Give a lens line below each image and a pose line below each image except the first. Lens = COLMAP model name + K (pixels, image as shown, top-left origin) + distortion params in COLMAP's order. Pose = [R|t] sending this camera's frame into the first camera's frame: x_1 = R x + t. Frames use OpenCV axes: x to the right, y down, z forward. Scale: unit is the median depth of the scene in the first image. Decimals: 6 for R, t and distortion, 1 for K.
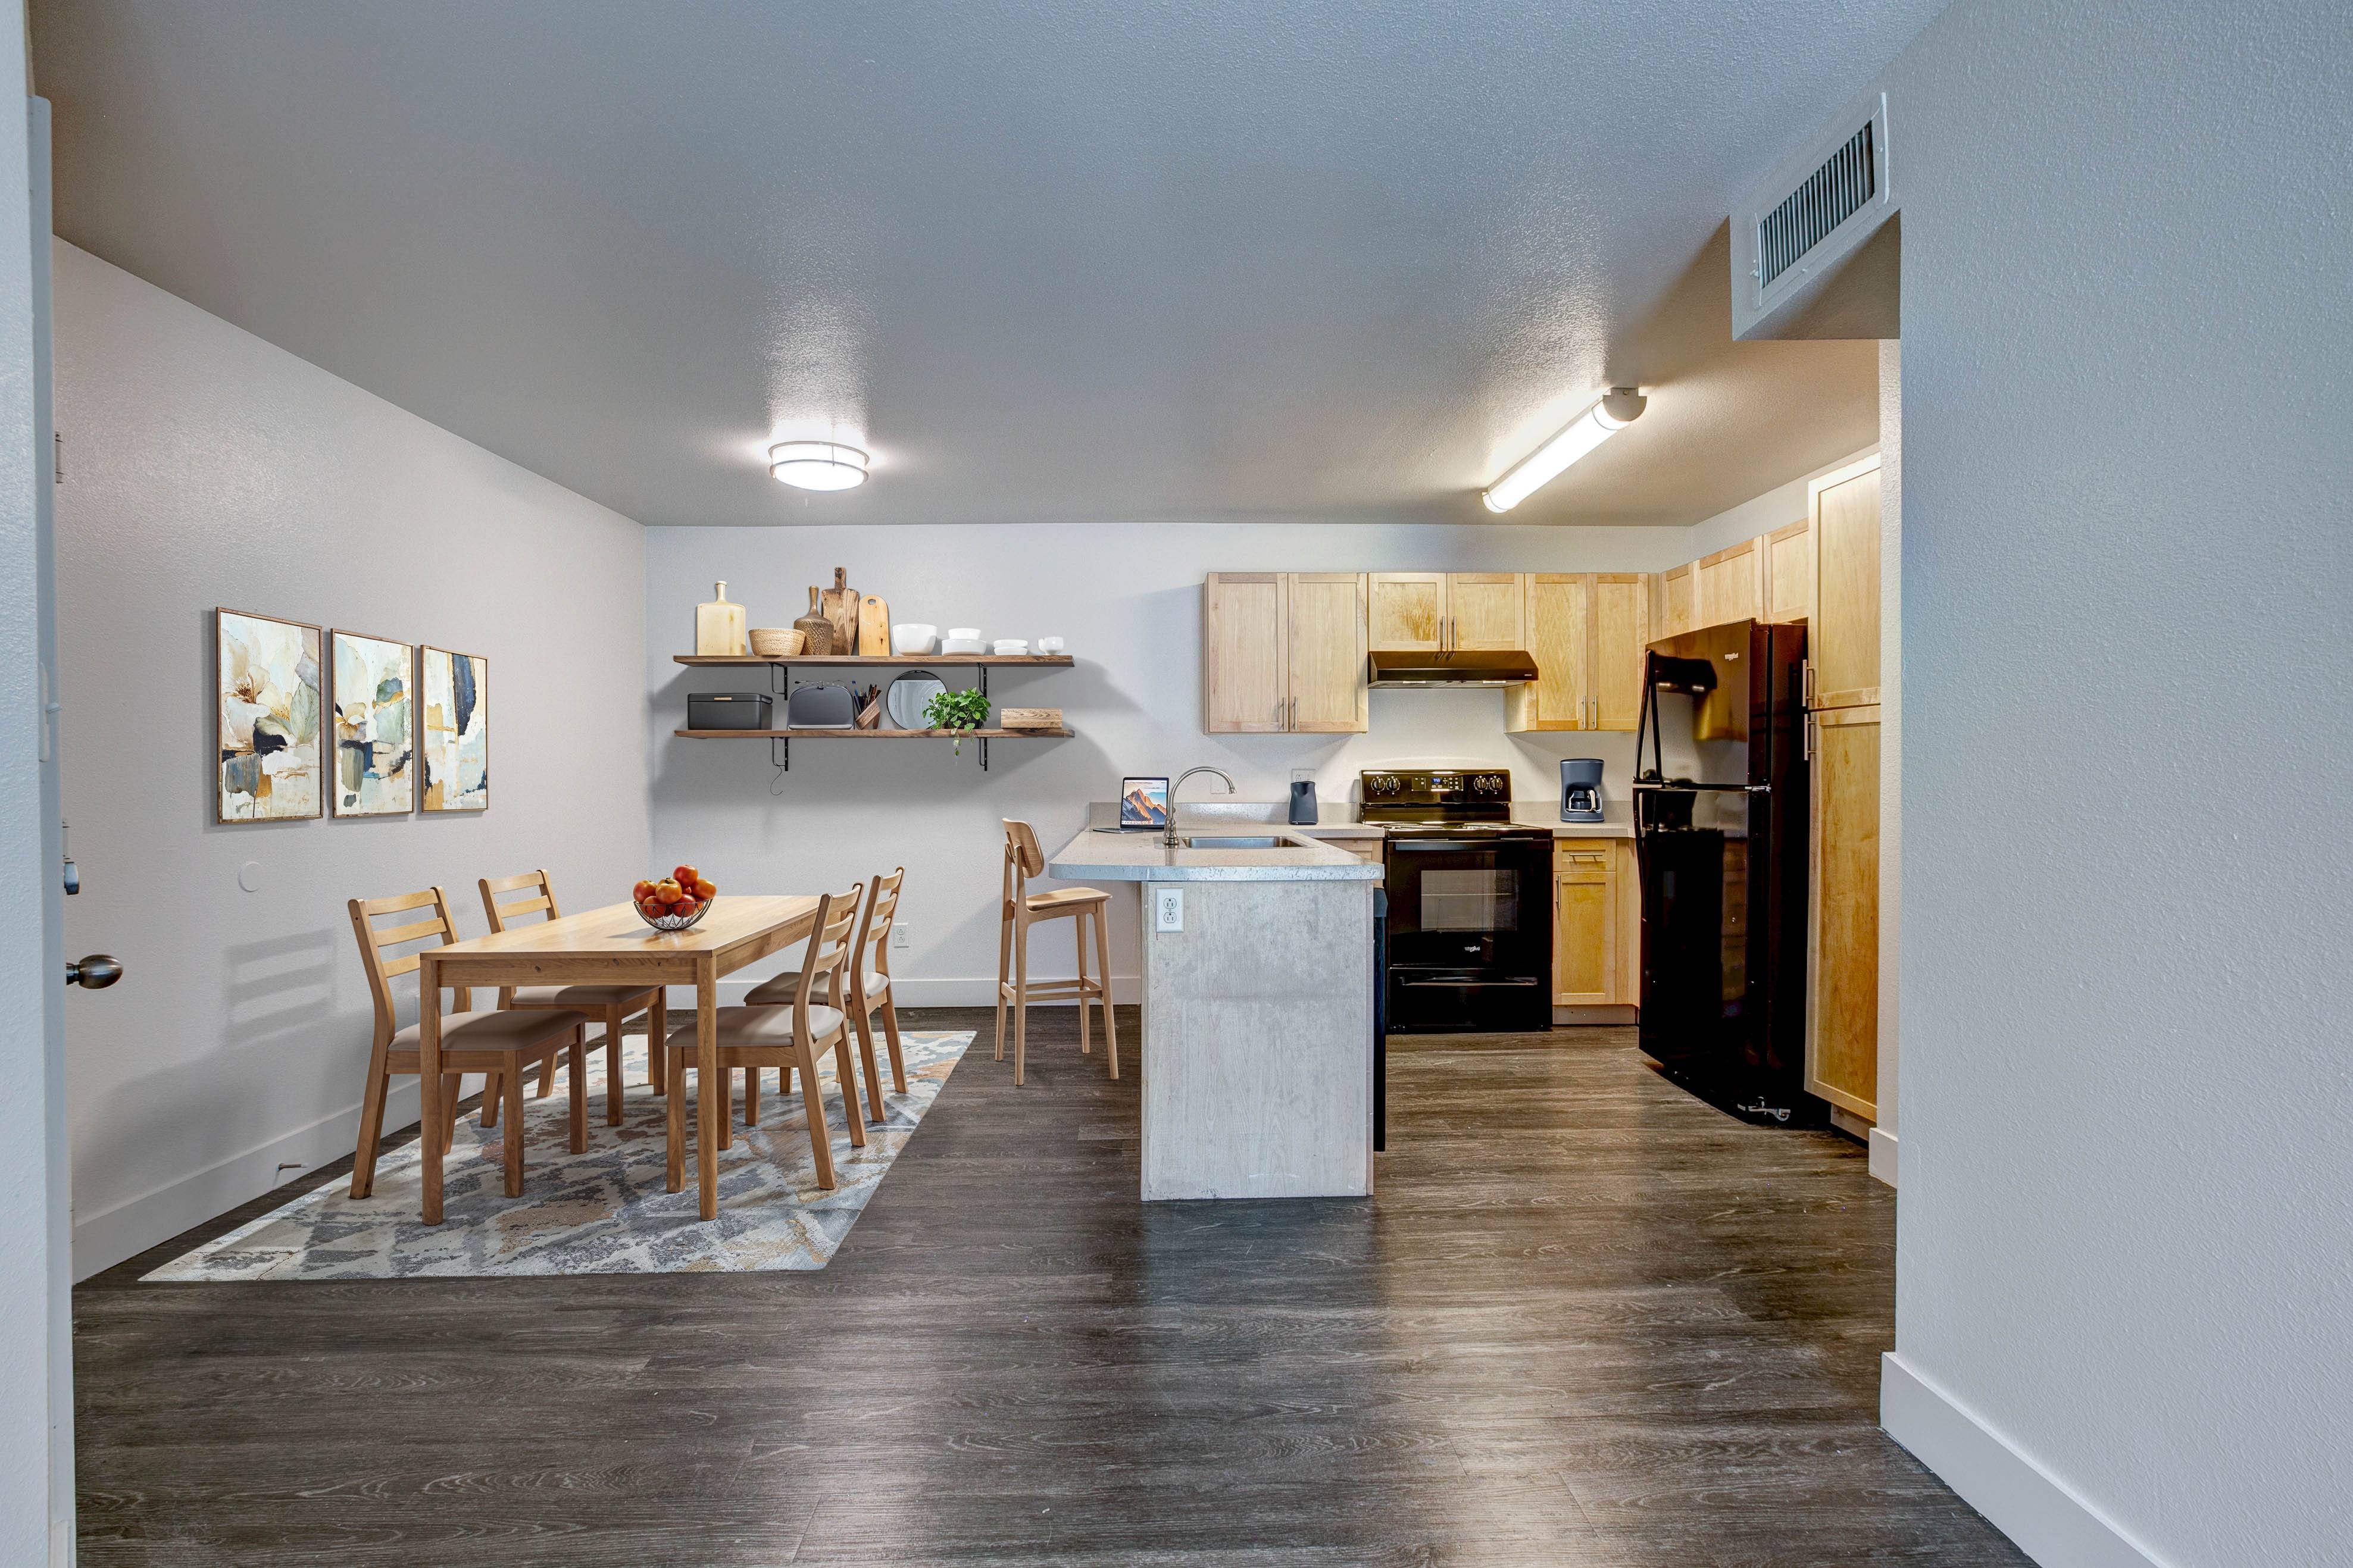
lens RADIAL K [[1082.9, 0, 1177.8], [0, 1082.9, 770.3], [0, 0, 1]] dist [-0.010277, 0.004136]
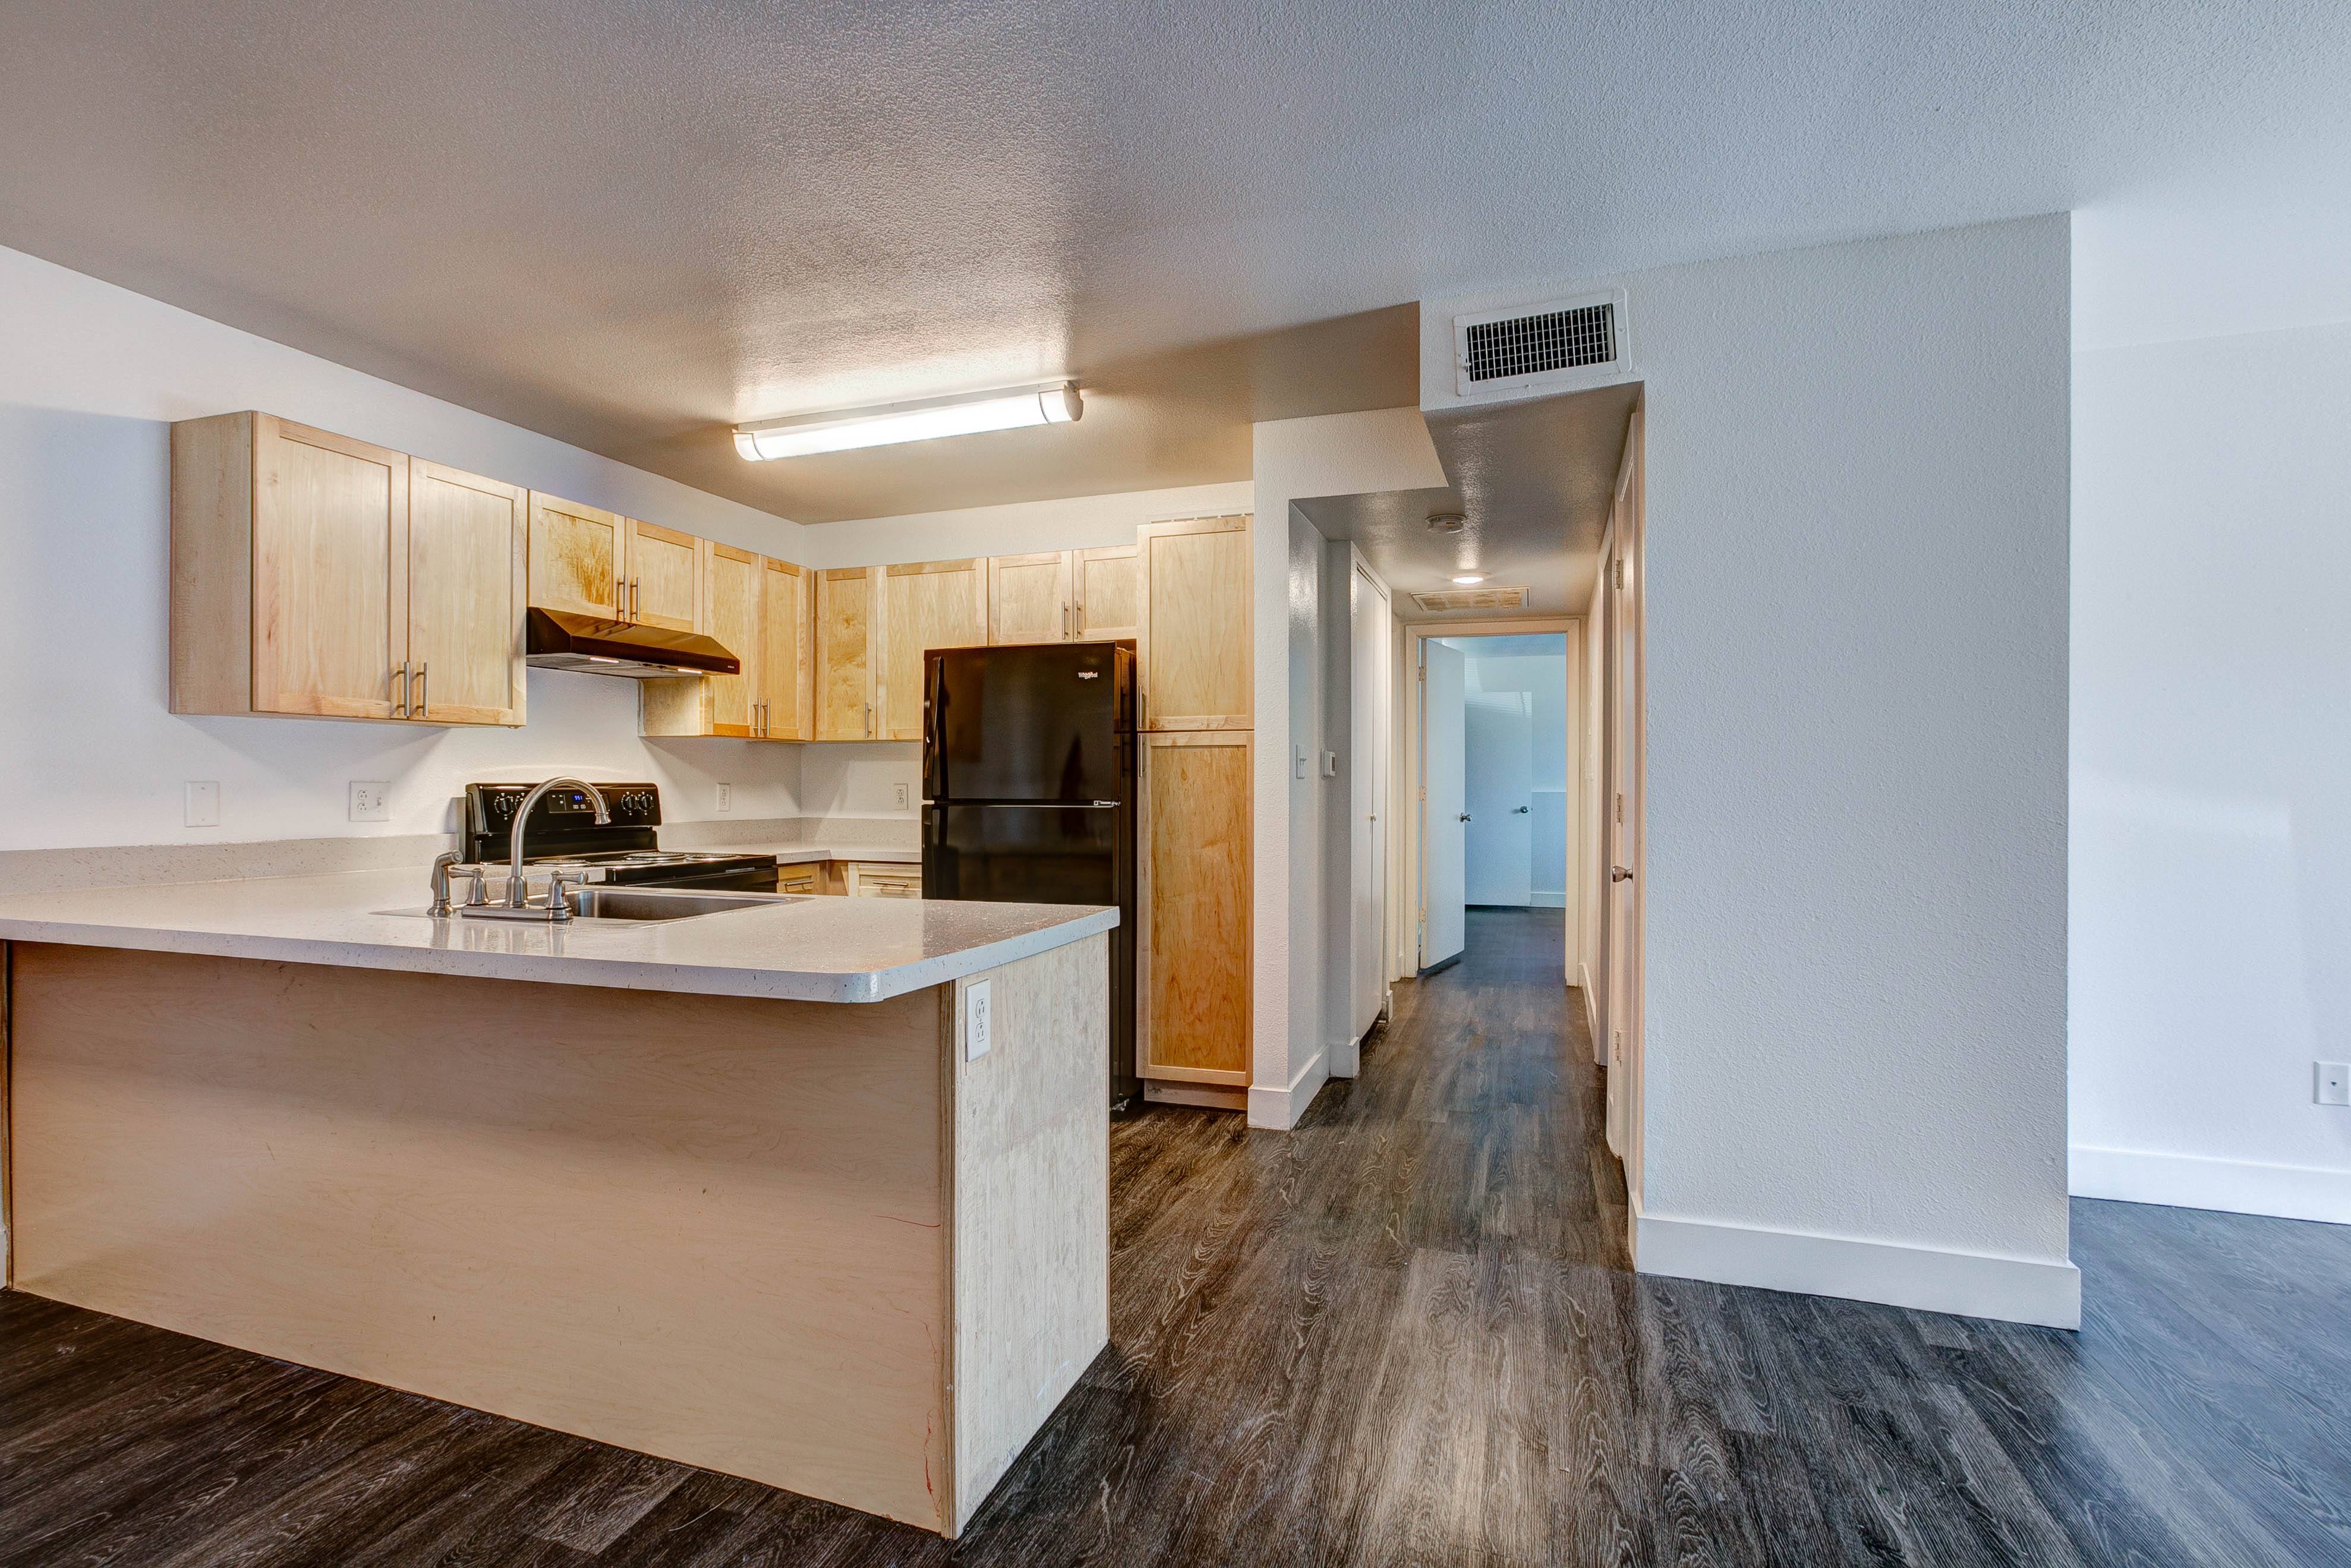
lens RADIAL K [[1082.0, 0, 1181.1], [0, 1082.0, 776.7], [0, 0, 1]] dist [-0.010277, 0.004136]
pose [[0.352161, 0.010014, 0.935886, -0.303092], [-0.002805, 0.999950, -0.009644, 0.000237], [-0.935935, 0.000771, 0.352171, 0.392846]]
